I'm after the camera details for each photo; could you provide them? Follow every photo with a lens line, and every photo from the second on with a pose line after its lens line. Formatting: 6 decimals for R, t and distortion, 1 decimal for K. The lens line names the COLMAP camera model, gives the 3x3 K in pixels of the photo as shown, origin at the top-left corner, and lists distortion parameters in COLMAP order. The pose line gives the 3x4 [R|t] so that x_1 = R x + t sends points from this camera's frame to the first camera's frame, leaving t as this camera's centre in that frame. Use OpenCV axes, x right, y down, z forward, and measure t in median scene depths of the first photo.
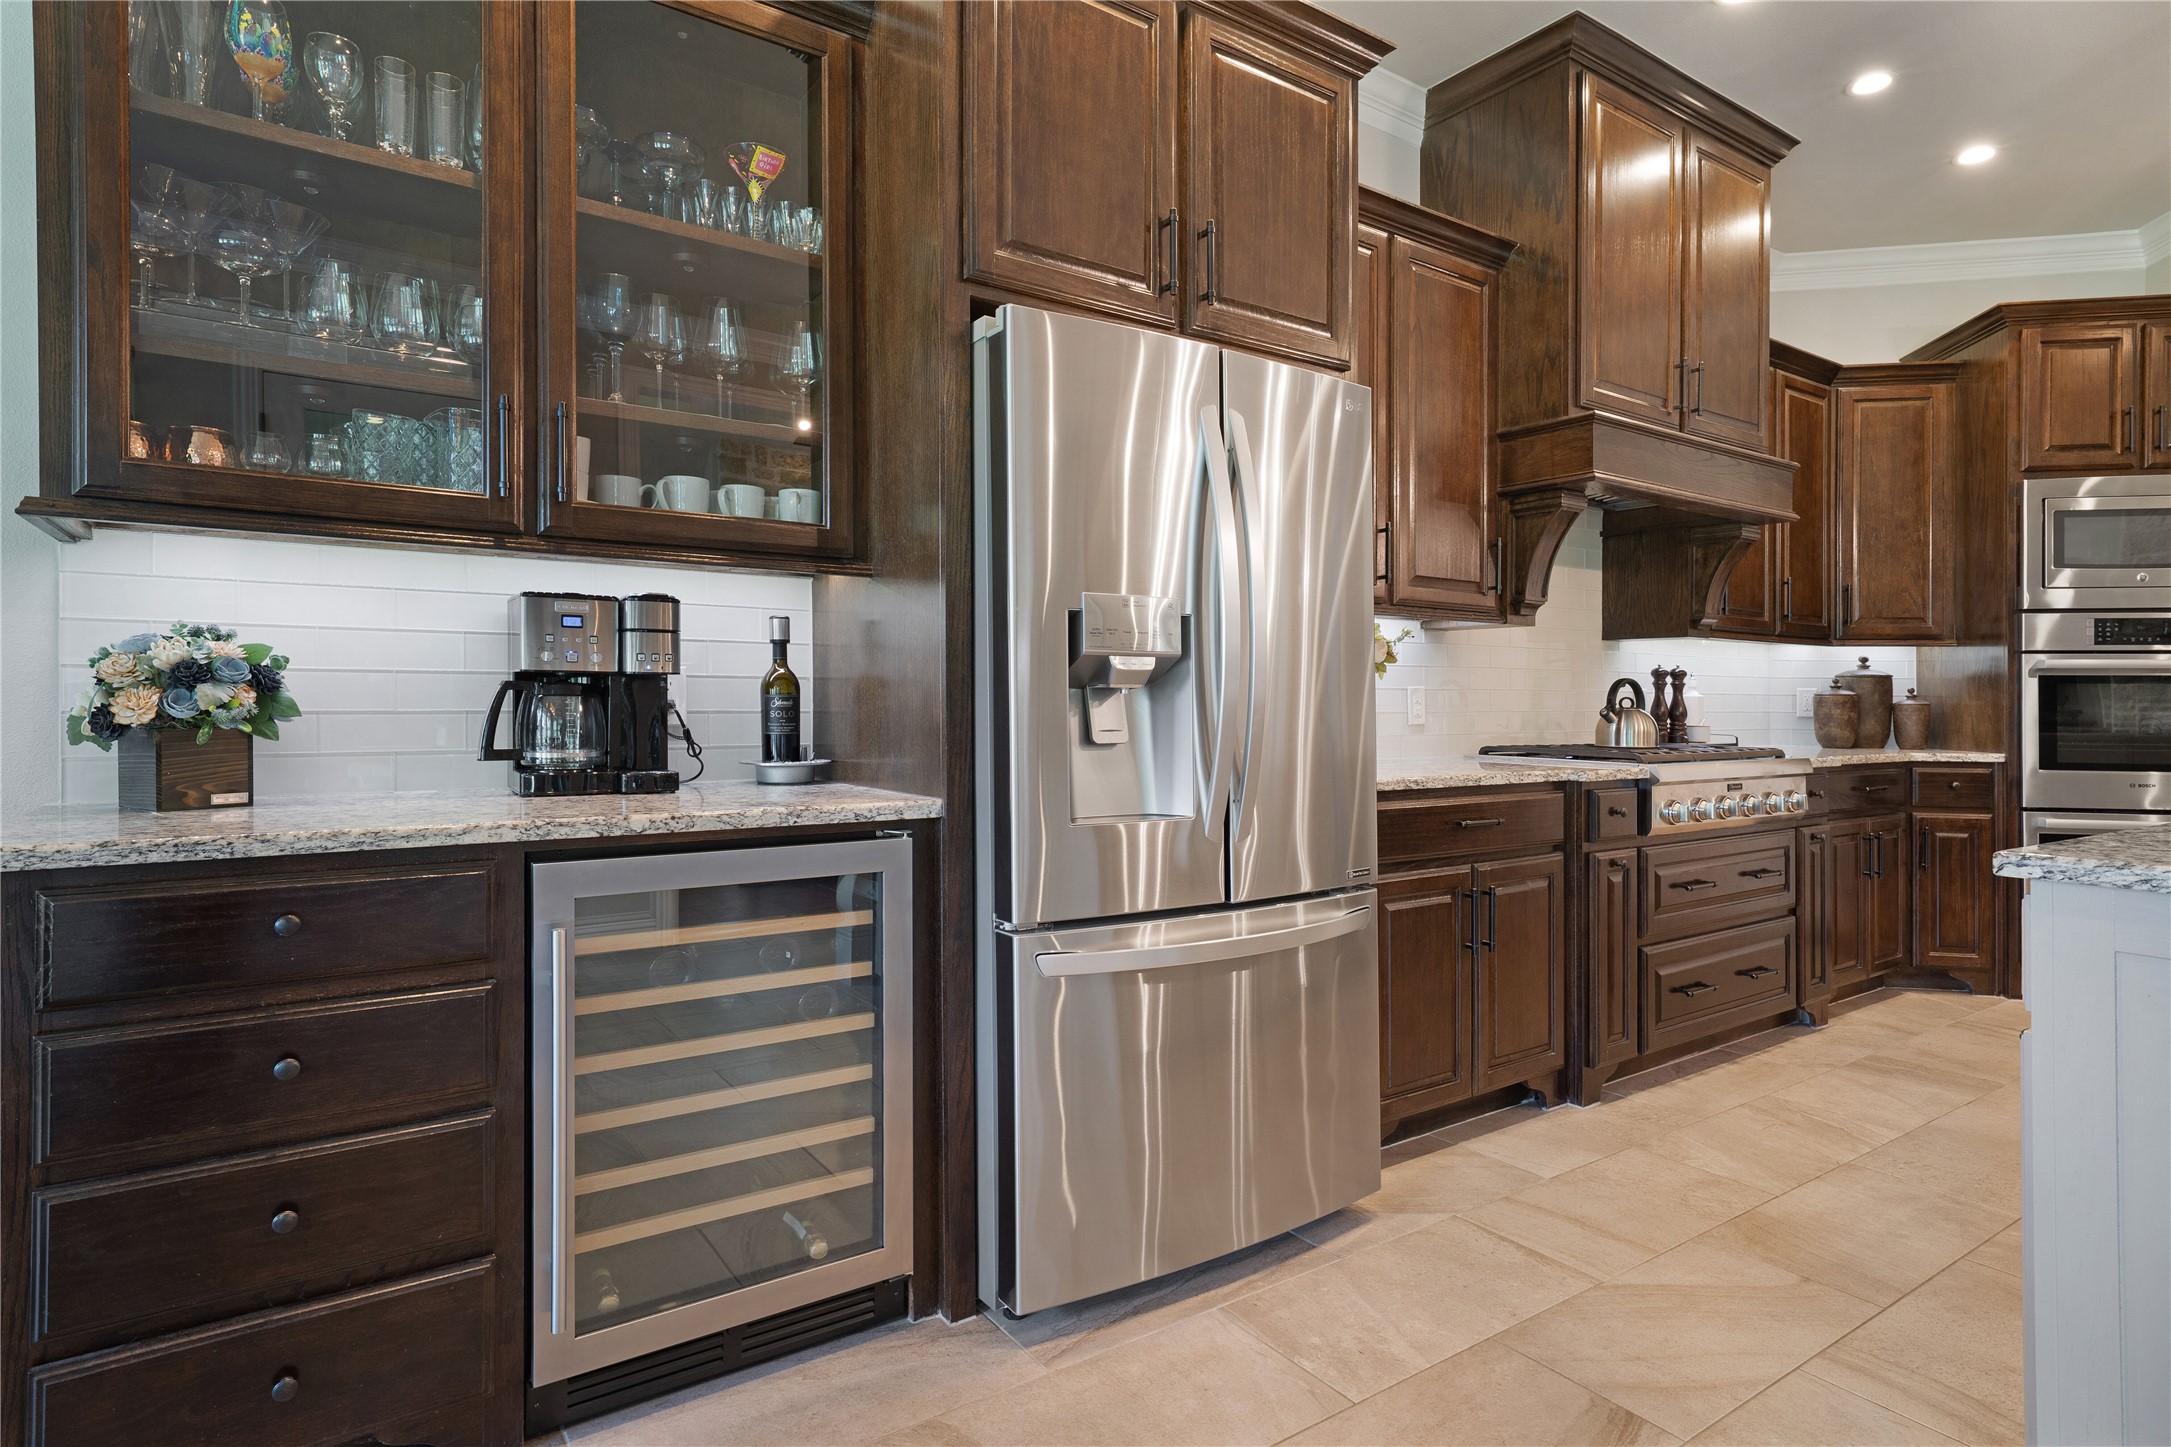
lens RADIAL K [[1172.5, 0, 1079.8], [0, 1172.5, 693.9], [0, 0, 1]] dist [0.004100, -0.000028]
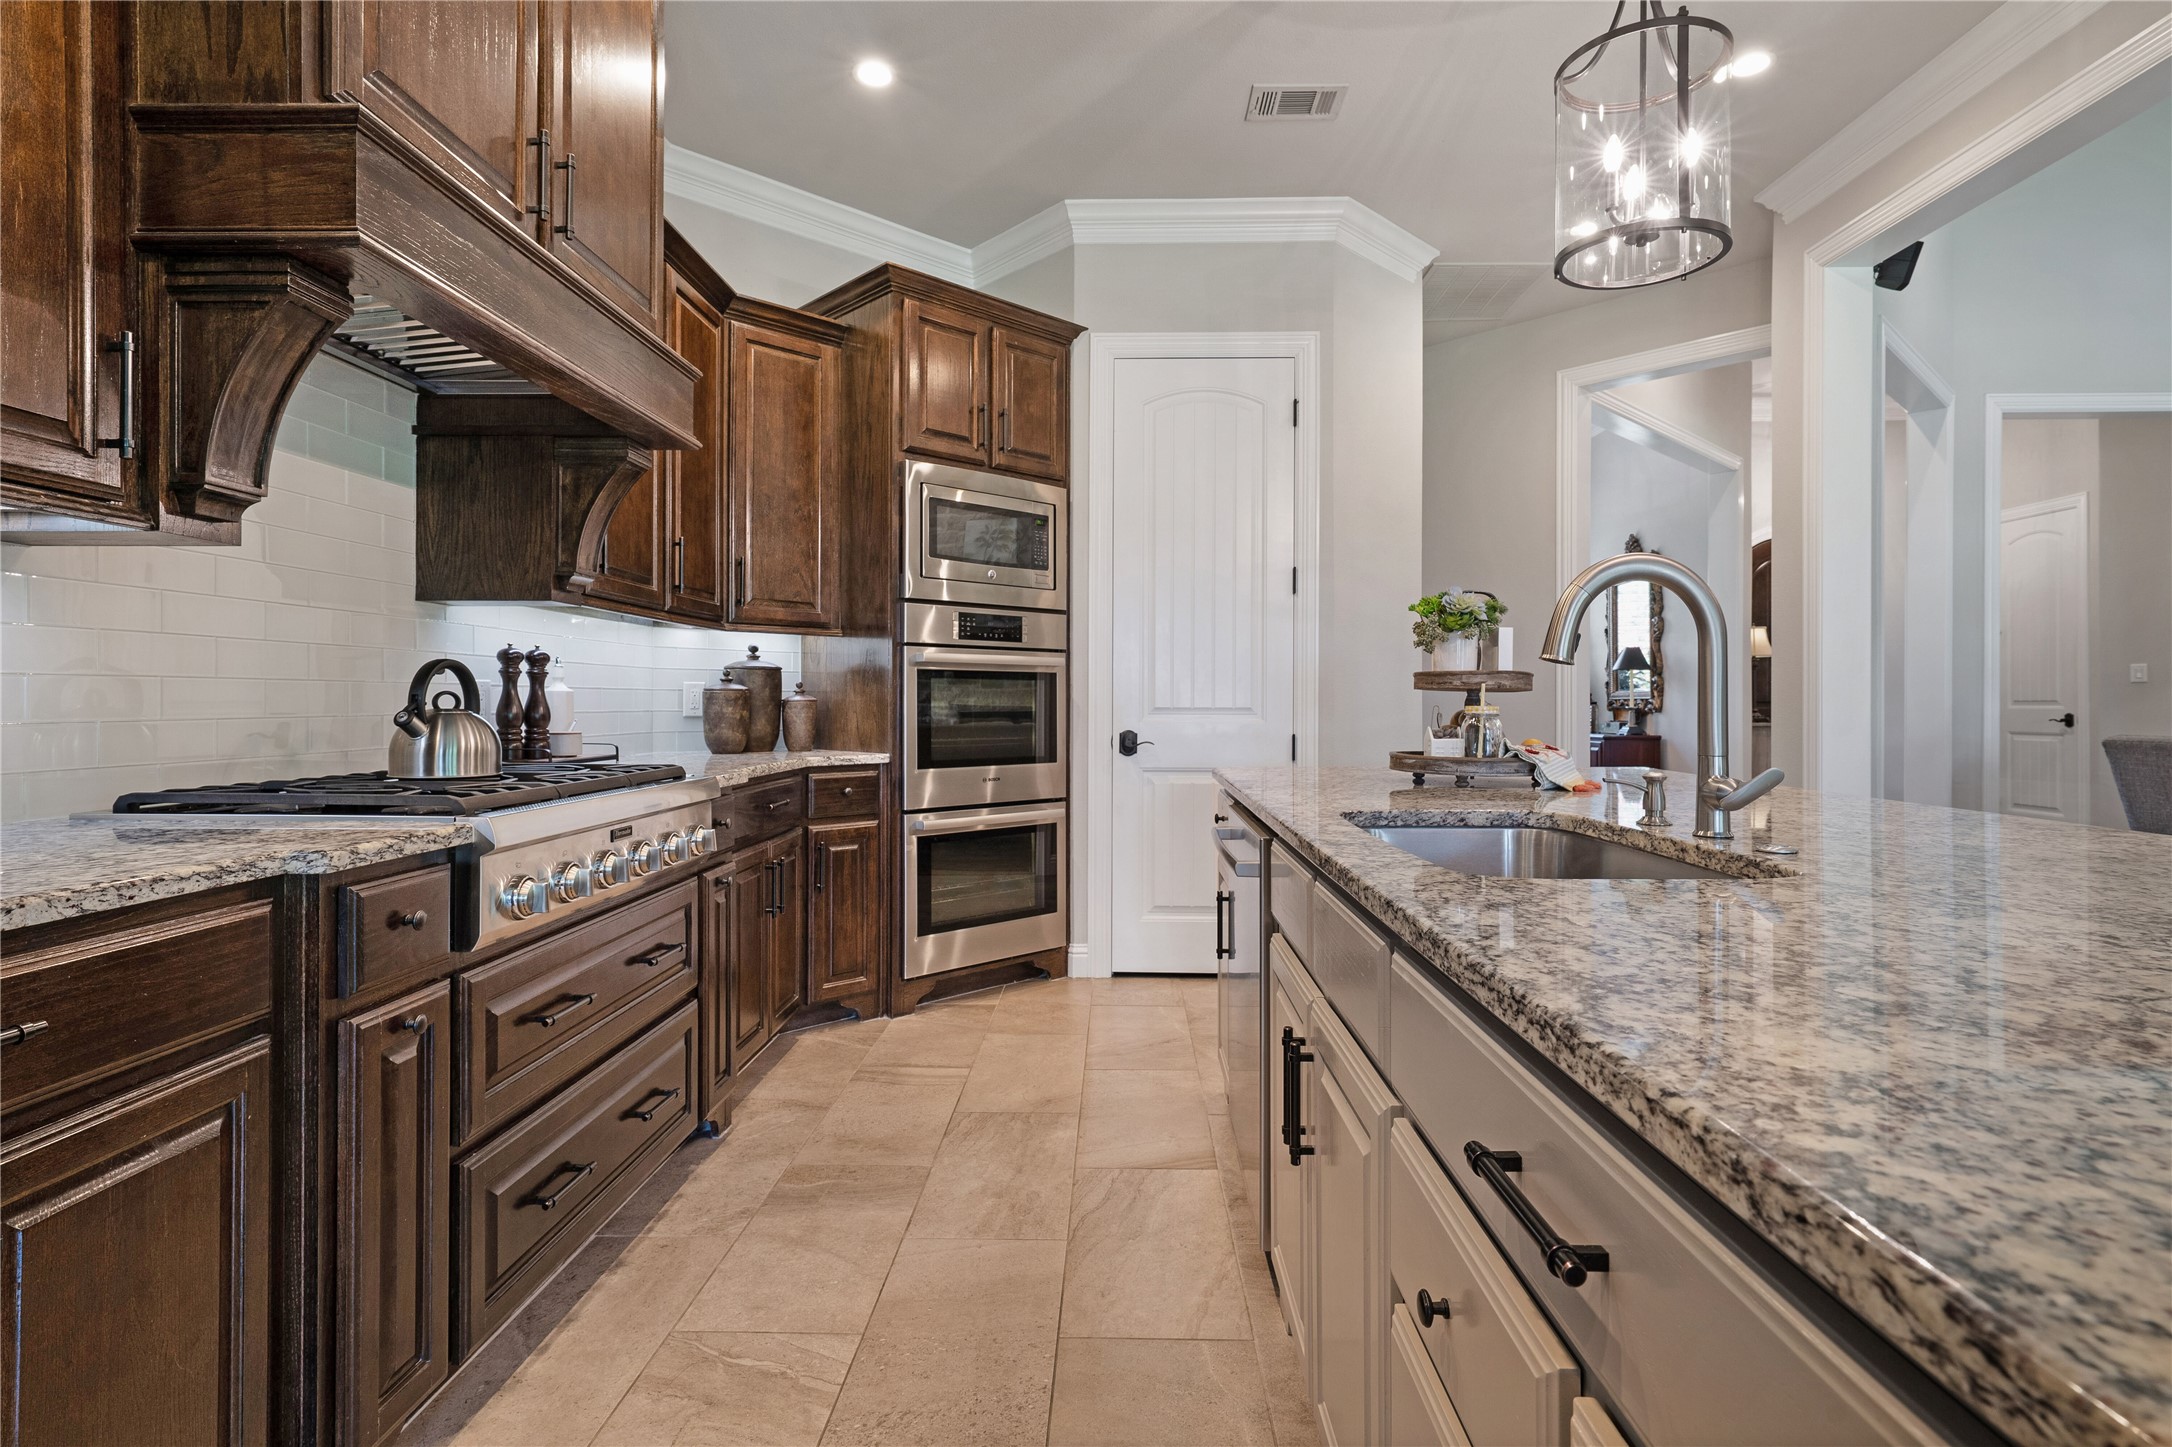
lens RADIAL K [[1097.7, 0, 1078.9], [0, 1097.7, 693.6], [0, 0, 1]] dist [0.004545, 0.000123]
pose [[0.605272, 0.000908, 0.796018, 0.192911], [-0.003829, 0.999991, 0.001771, 0.001454], [-0.796009, -0.004120, 0.605270, 0.364614]]
